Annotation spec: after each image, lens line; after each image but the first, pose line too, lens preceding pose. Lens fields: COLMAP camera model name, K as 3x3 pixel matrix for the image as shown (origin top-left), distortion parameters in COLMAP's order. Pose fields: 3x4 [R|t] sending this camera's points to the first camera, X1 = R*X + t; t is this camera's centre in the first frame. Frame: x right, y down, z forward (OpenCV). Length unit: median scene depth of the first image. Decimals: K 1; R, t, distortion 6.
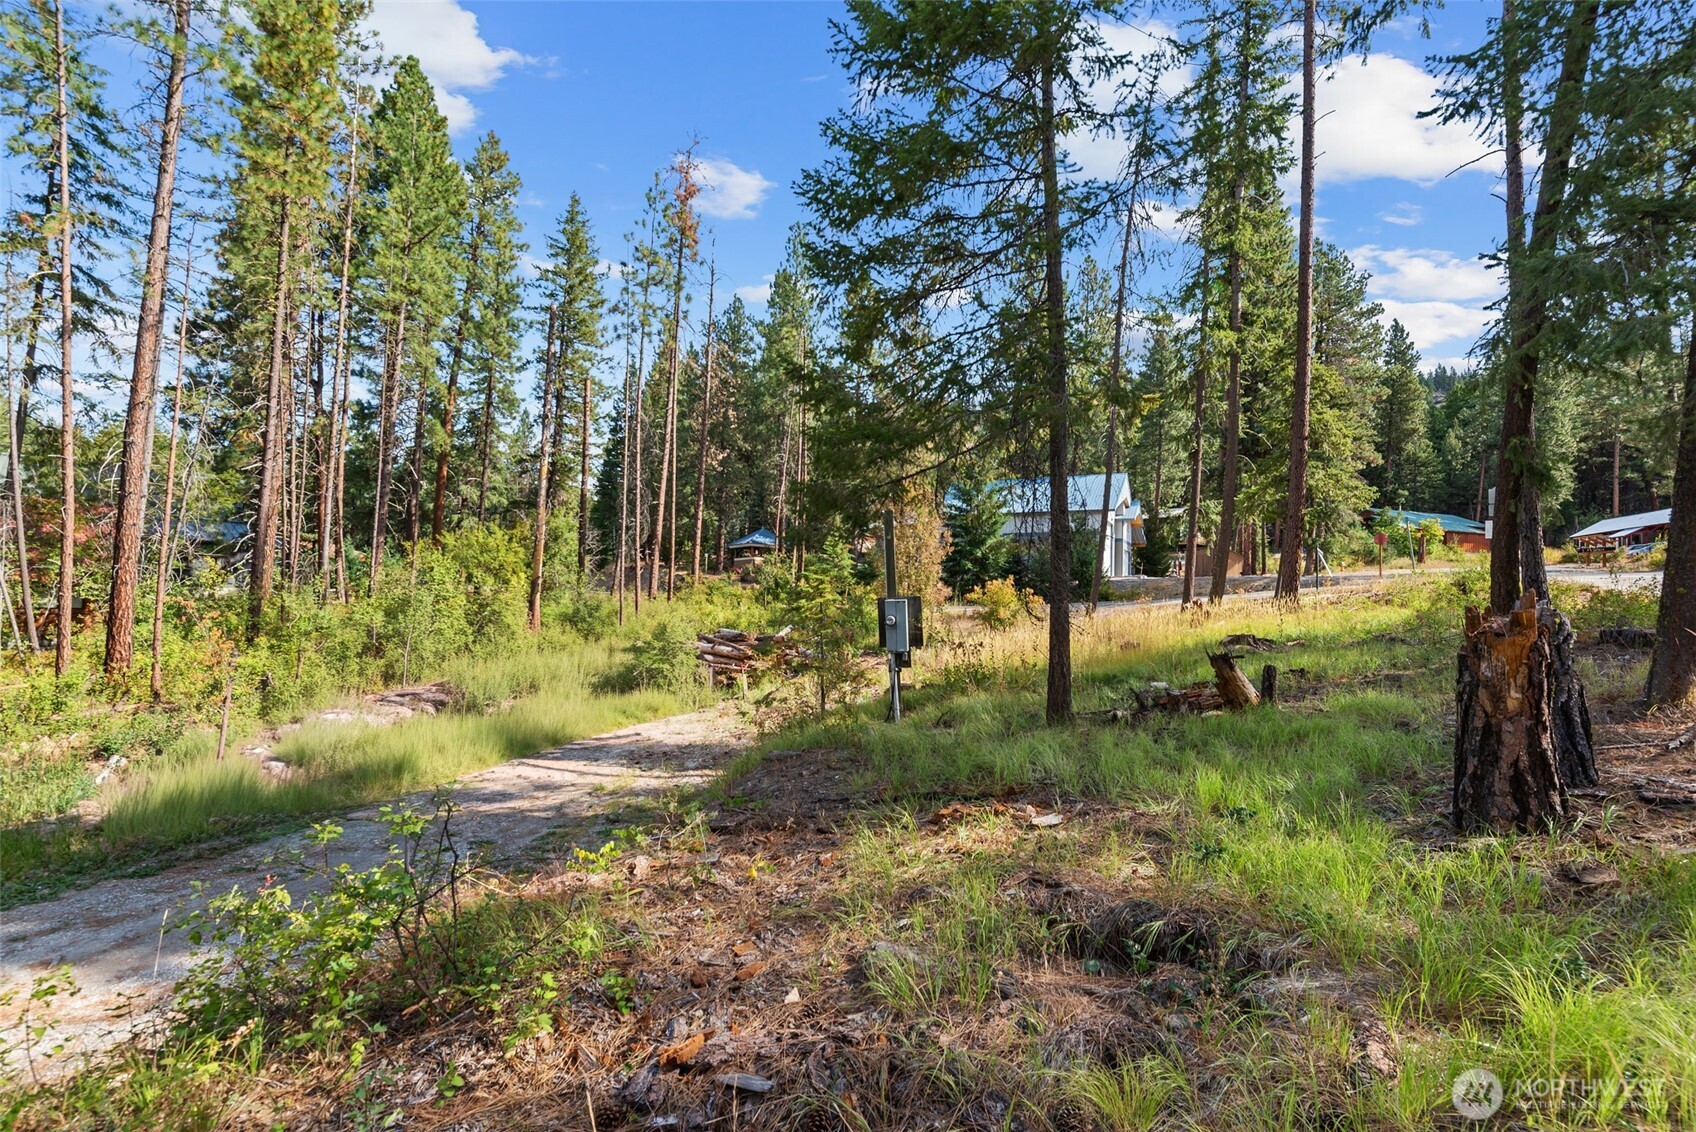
lens RADIAL K [[754.3, 0, 842.7], [0, 754.3, 558.8], [0, 0, 1]] dist [-0.002074, -0.000324]
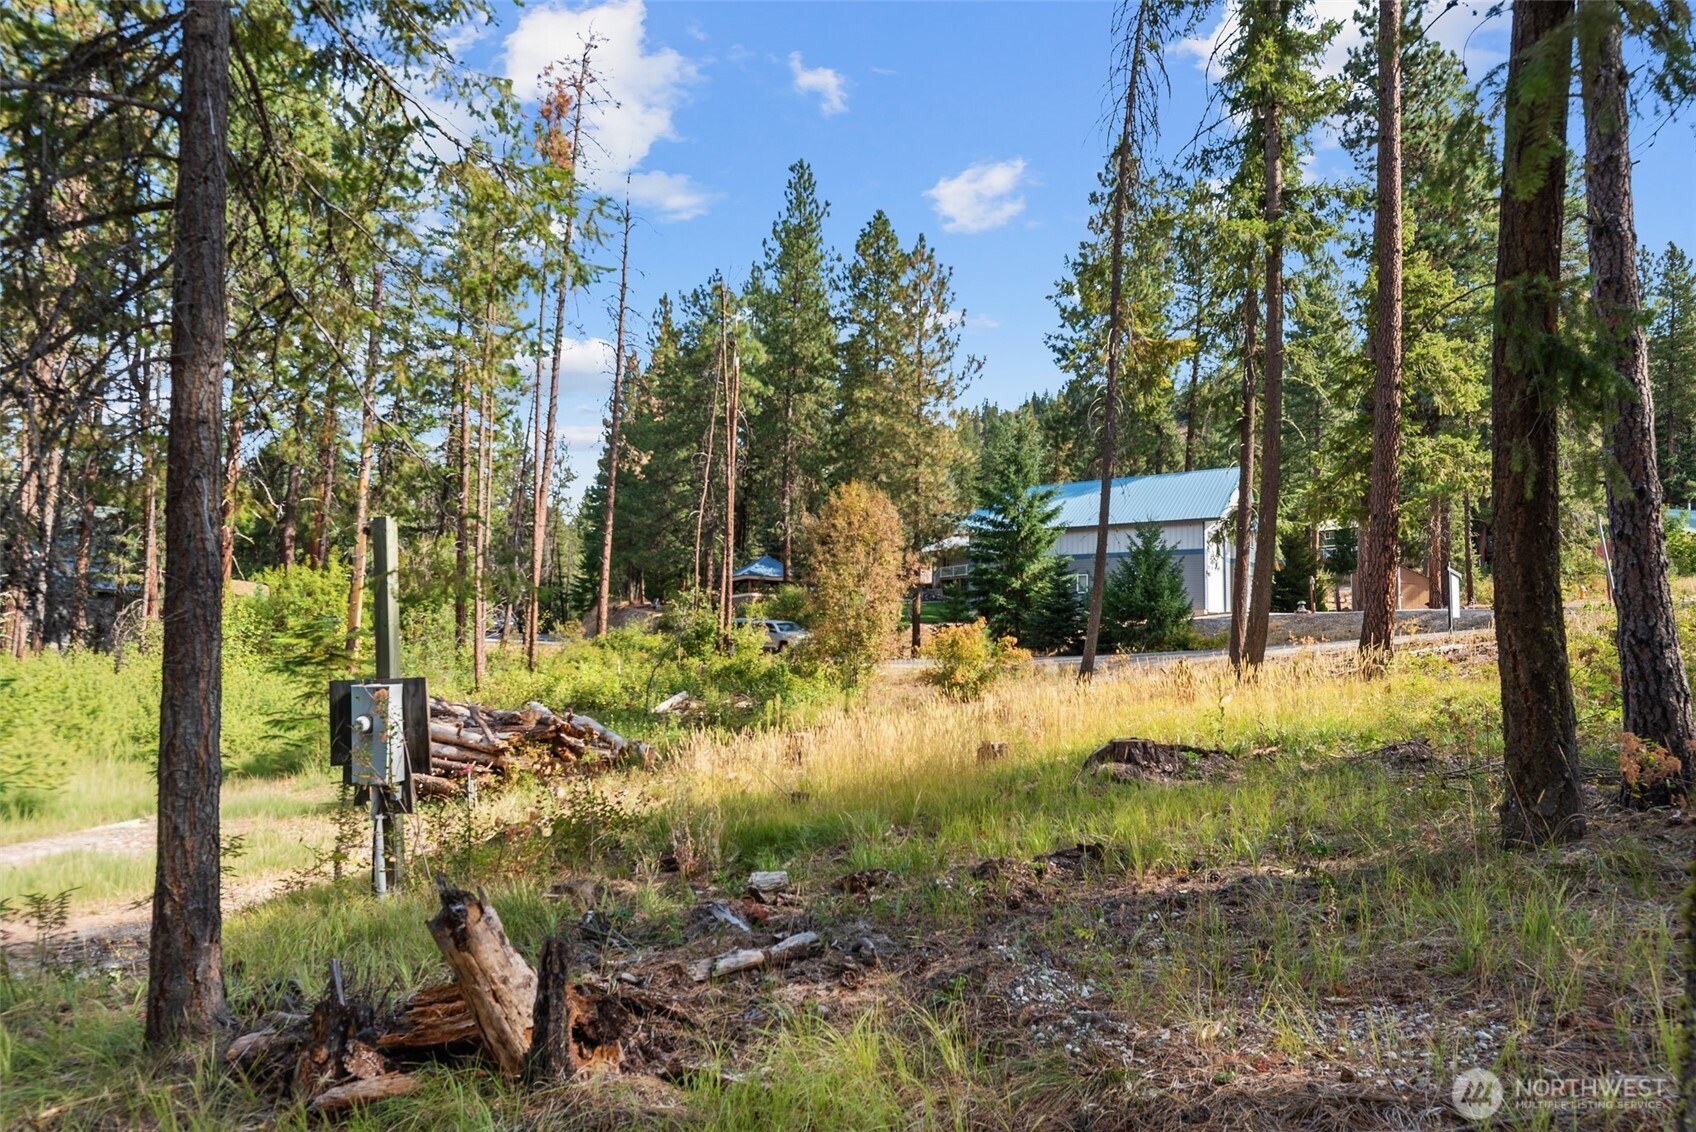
lens RADIAL K [[917.2, 0, 848.6], [0, 917.2, 561.8], [0, 0, 1]] dist [0.001368, 0.000456]
pose [[0.992253, -0.019967, -0.122621, 0.128503], [0.016027, 0.999326, -0.033034, -0.001647], [0.123198, 0.030812, 0.991904, 0.107840]]
